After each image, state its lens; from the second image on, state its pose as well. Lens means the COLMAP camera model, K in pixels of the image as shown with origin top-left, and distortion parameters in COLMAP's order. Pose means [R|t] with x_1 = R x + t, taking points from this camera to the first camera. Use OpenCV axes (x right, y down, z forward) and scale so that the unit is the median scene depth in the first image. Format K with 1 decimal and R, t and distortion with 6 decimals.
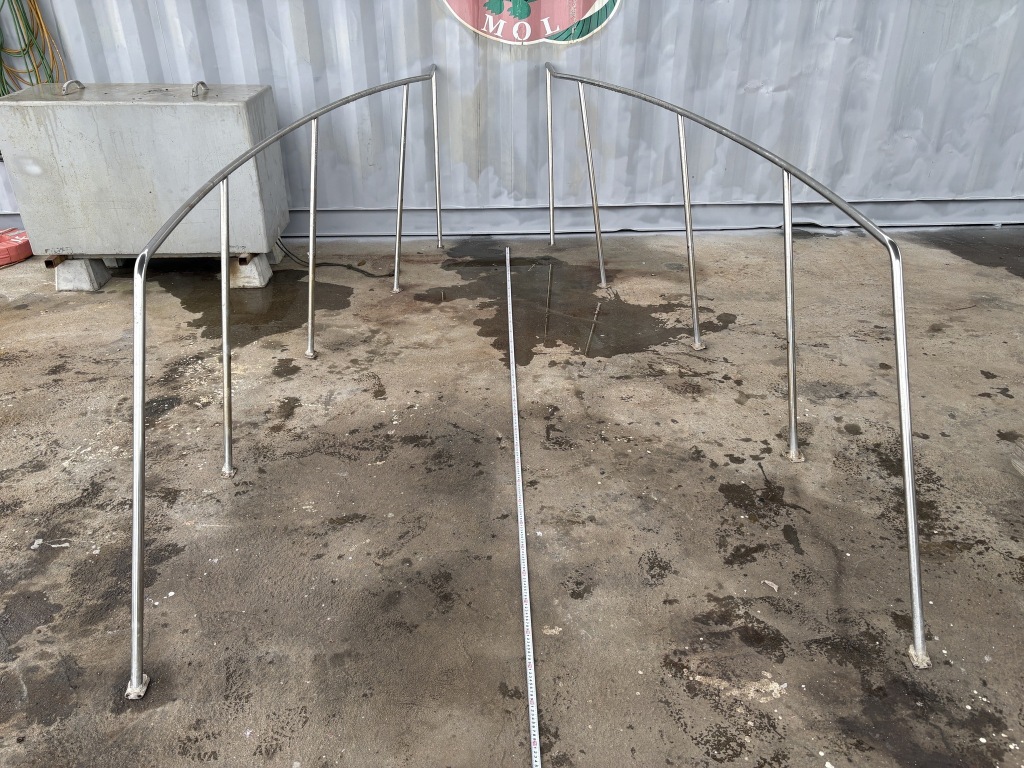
lens RADIAL K [[791.9, 0, 515.5], [0, 791.9, 374.0], [0, 0, 1]] dist [0.045824, -0.058364]
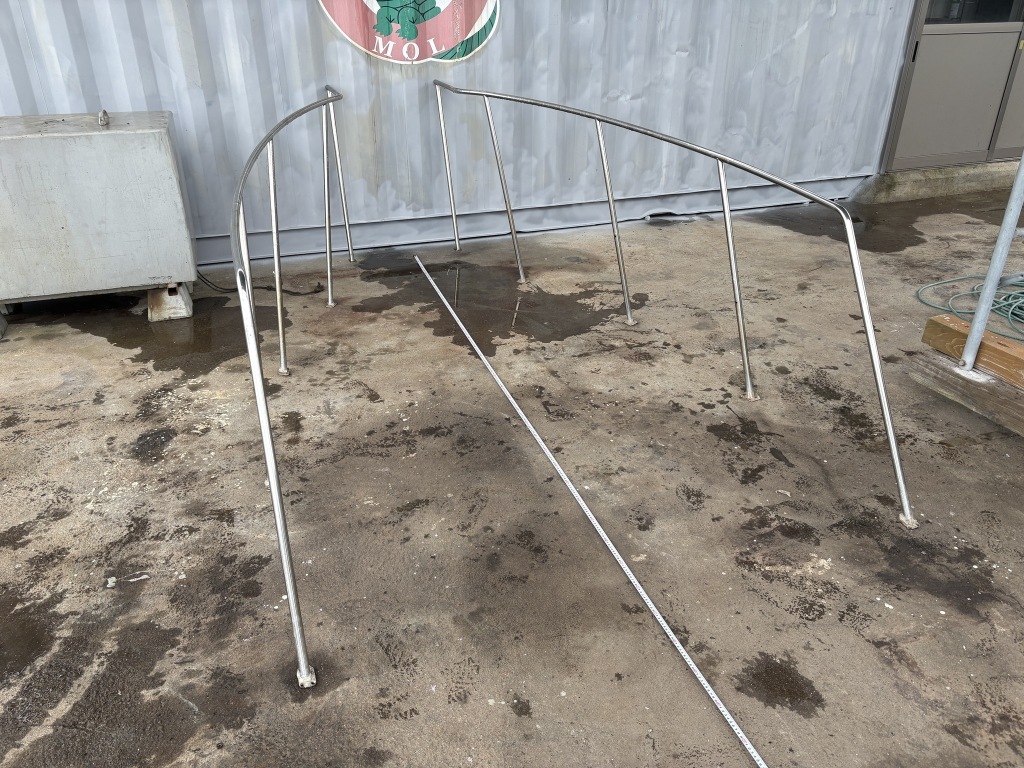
lens RADIAL K [[785.2, 0, 512.0], [0, 785.2, 384.0], [0, 0, 1]] dist [0.038740, -0.049343]
pose [[0.956423, -0.131112, 0.260893, -0.216182], [0.132825, 0.991077, 0.011135, 0.016325], [-0.260025, 0.024003, 0.965303, -0.042461]]
